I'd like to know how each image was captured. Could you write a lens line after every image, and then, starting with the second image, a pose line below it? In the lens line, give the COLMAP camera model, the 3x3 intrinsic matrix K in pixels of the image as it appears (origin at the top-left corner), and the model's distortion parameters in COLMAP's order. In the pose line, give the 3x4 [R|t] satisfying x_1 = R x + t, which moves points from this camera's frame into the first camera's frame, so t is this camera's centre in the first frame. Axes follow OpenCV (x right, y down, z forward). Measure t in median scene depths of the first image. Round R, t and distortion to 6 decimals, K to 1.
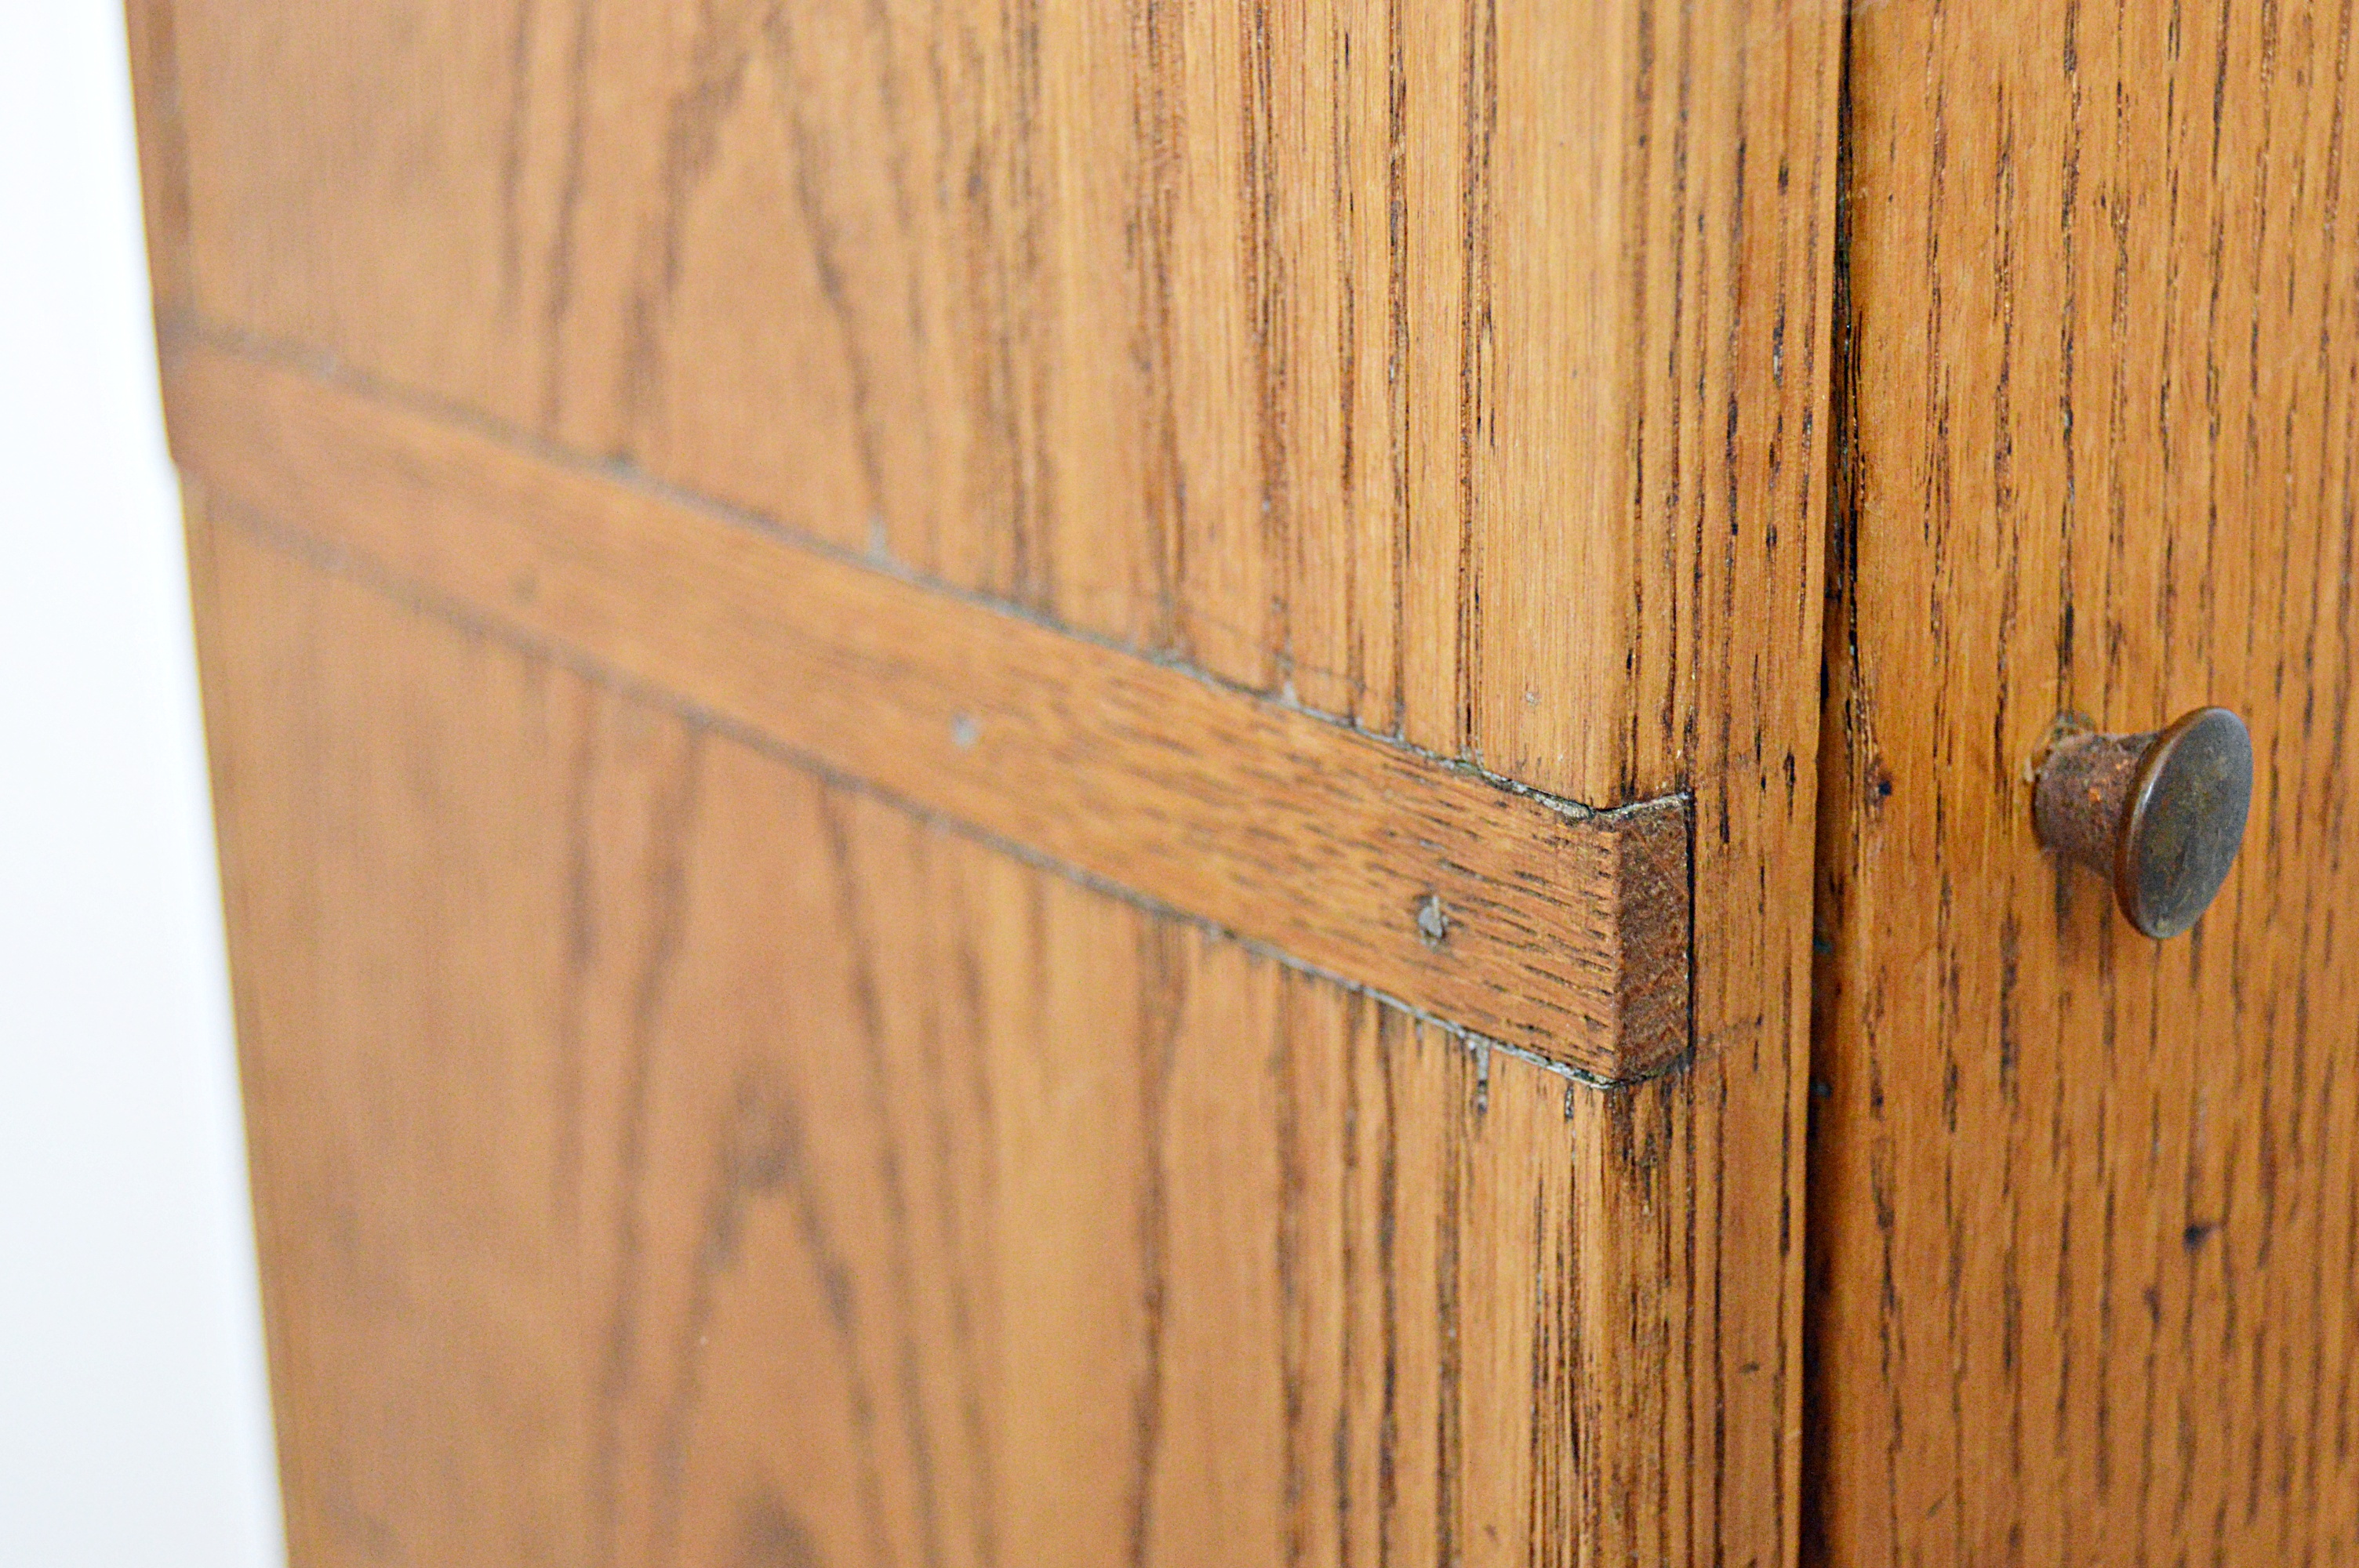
lens RADIAL K [[3950.4, 0, 1179.5], [0, 3950.4, 784.0], [0, 0, 1]] dist [0.046450, 0.019832]
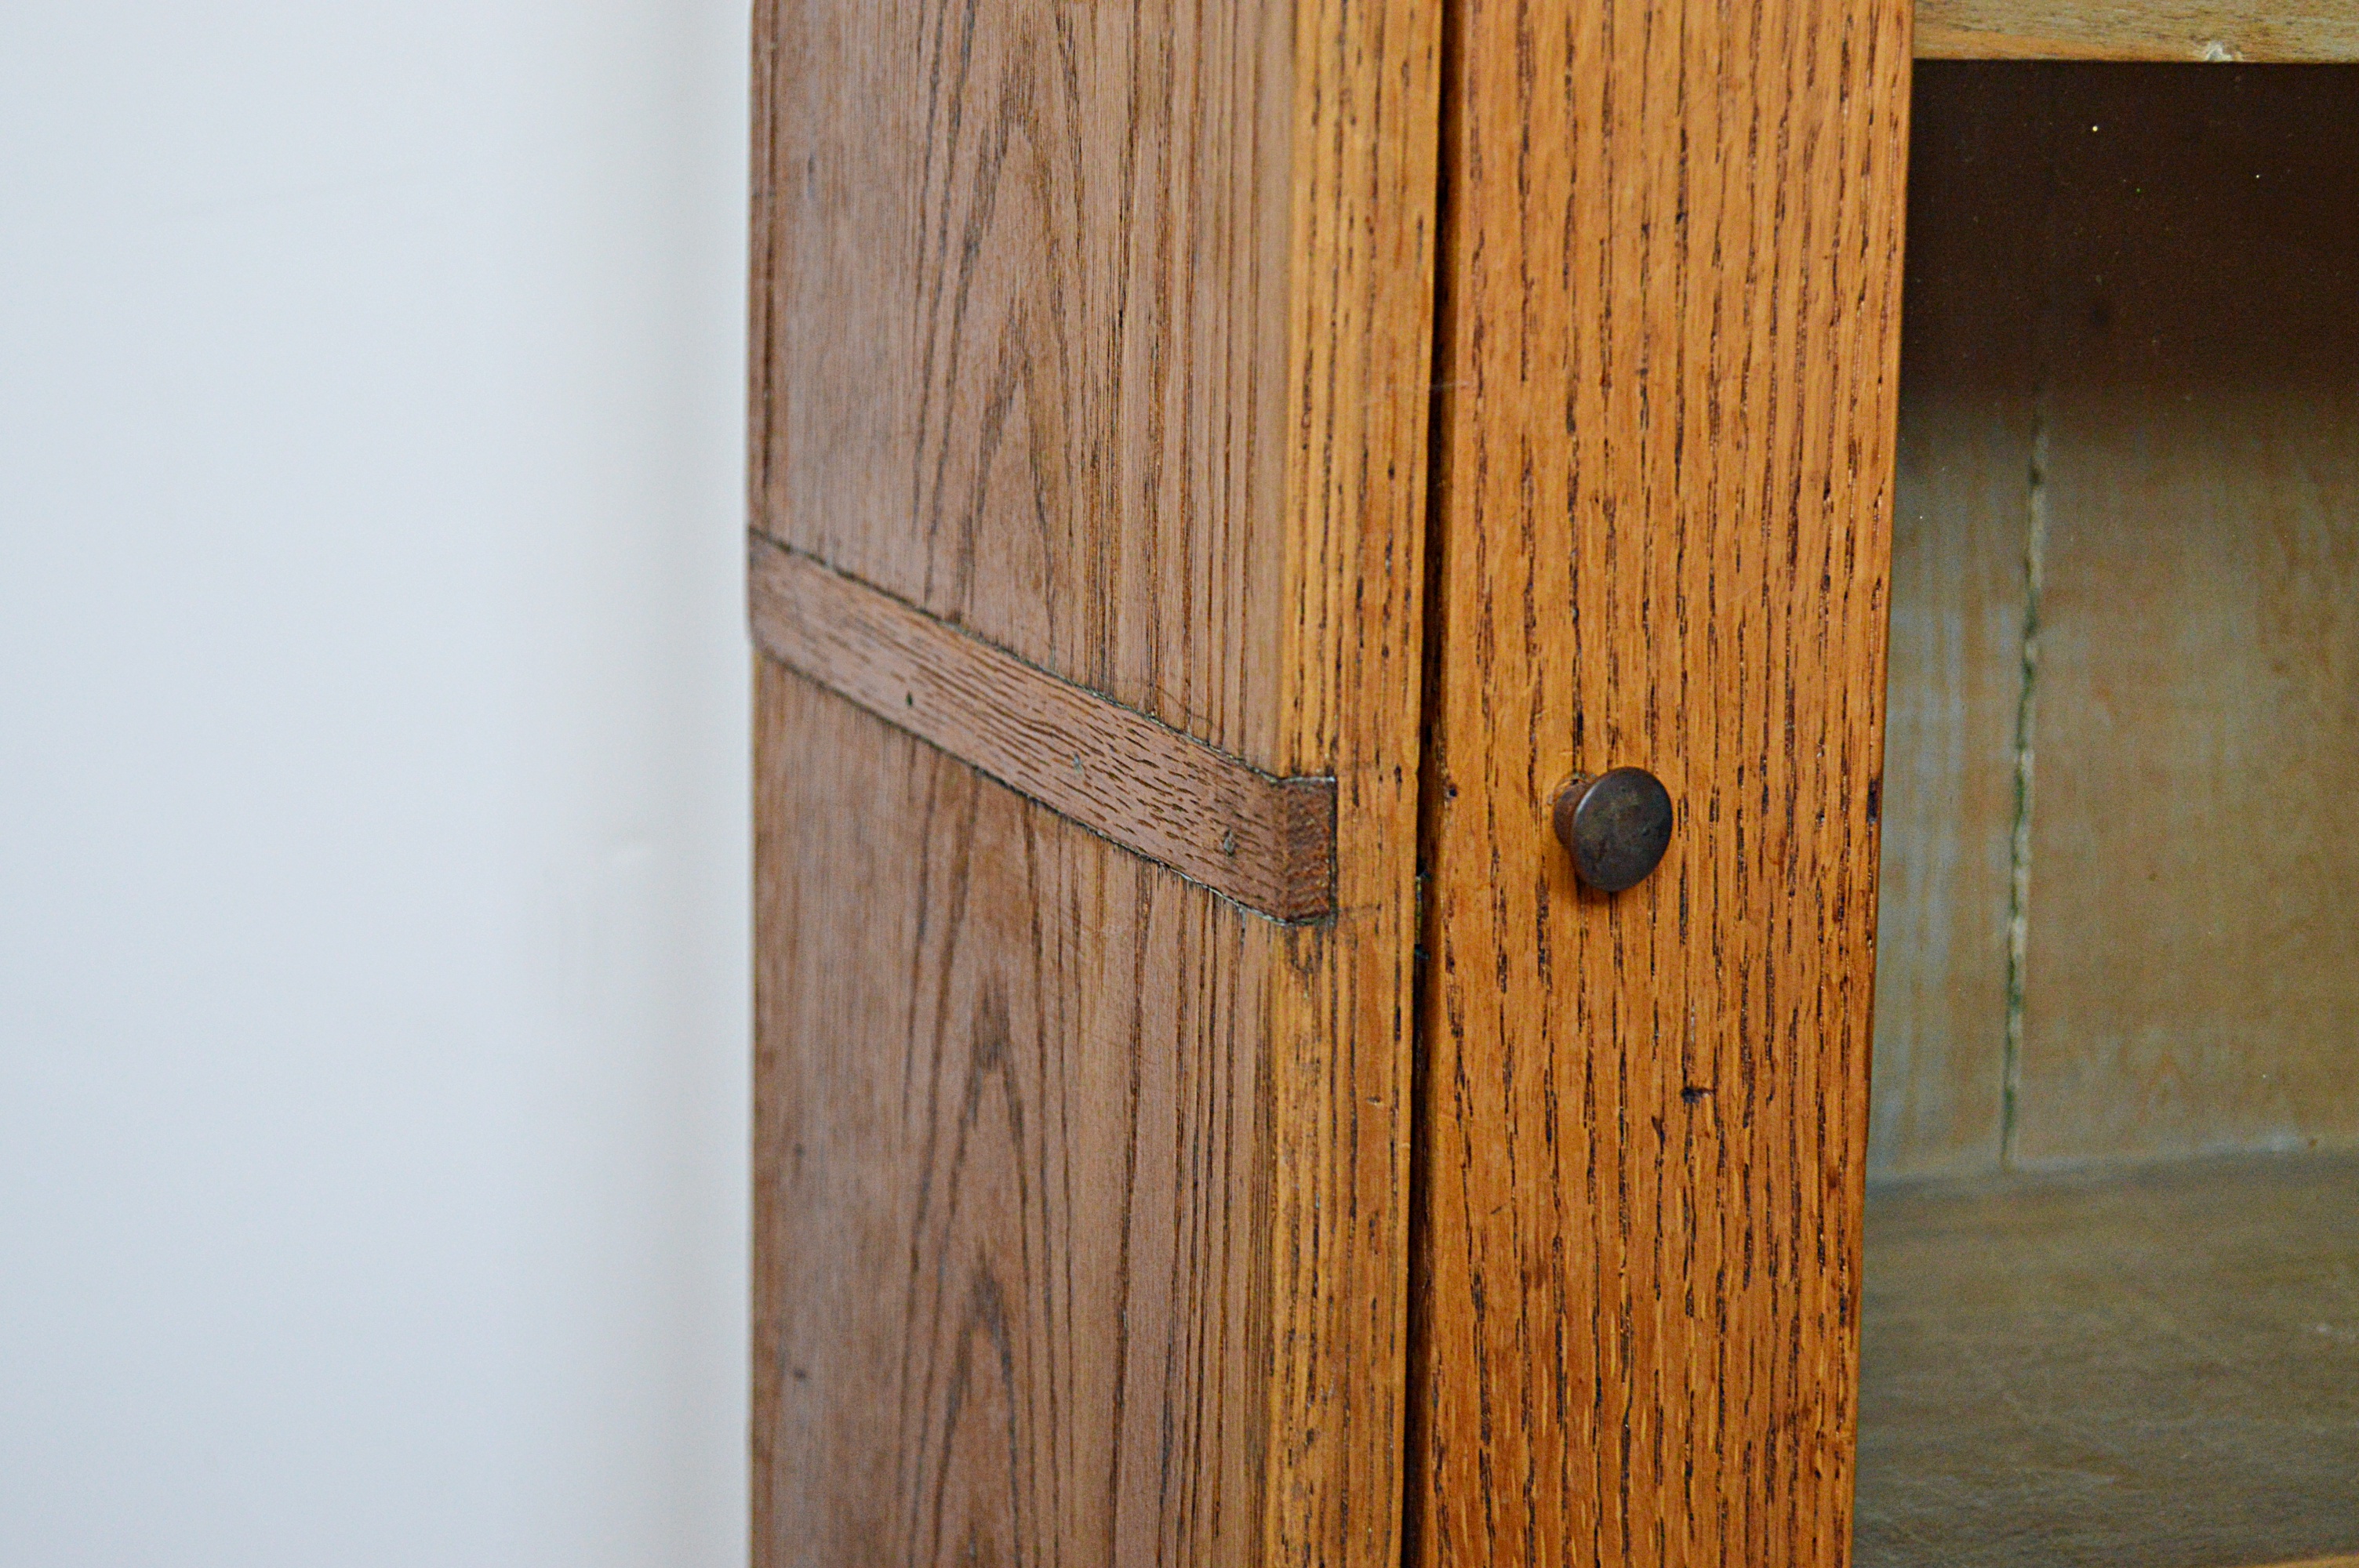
lens RADIAL K [[5553.5, 0, 1179.5], [0, 5553.5, 784.0], [0, 0, 1]] dist [0.754441, 0.006266]
pose [[0.962480, 0.083897, -0.258058, 0.727372], [-0.113981, 0.988035, -0.103899, 0.285380], [0.246254, 0.129414, 0.960526, -1.589005]]
